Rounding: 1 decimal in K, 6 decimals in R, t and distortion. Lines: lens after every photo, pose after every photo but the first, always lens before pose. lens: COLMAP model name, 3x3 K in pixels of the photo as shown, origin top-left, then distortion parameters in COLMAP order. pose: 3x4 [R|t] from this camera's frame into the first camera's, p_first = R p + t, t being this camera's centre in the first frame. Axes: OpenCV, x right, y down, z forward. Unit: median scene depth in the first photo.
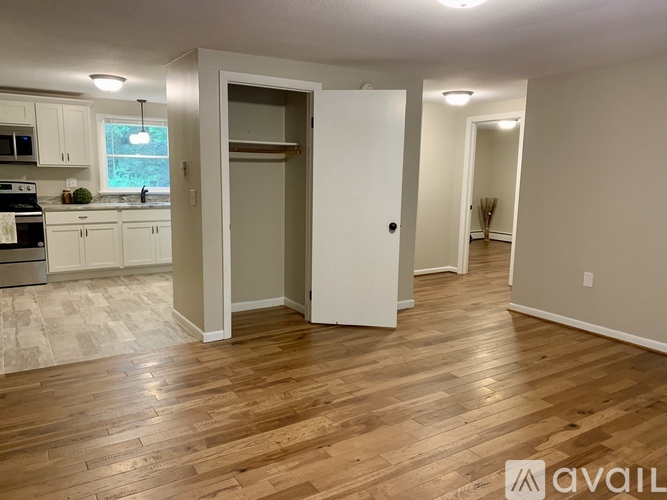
lens RADIAL K [[520.3, 0, 333.5], [0, 520.3, 250.0], [0, 0, 1]] dist [0.010754, -0.000695]
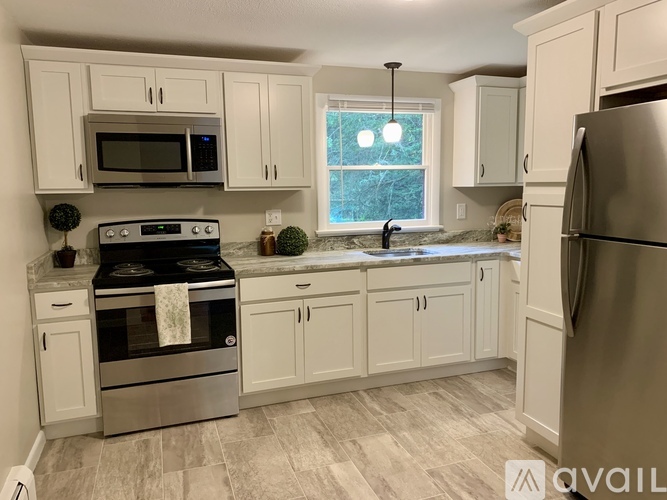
lens RADIAL K [[520.3, 0, 333.5], [0, 520.3, 250.0], [0, 0, 1]] dist [0.010754, -0.000695]
pose [[0.970107, -0.002949, -0.242658, -0.316449], [-0.004292, 0.999561, -0.029309, -0.080745], [0.242638, 0.029474, 0.969669, 0.490565]]
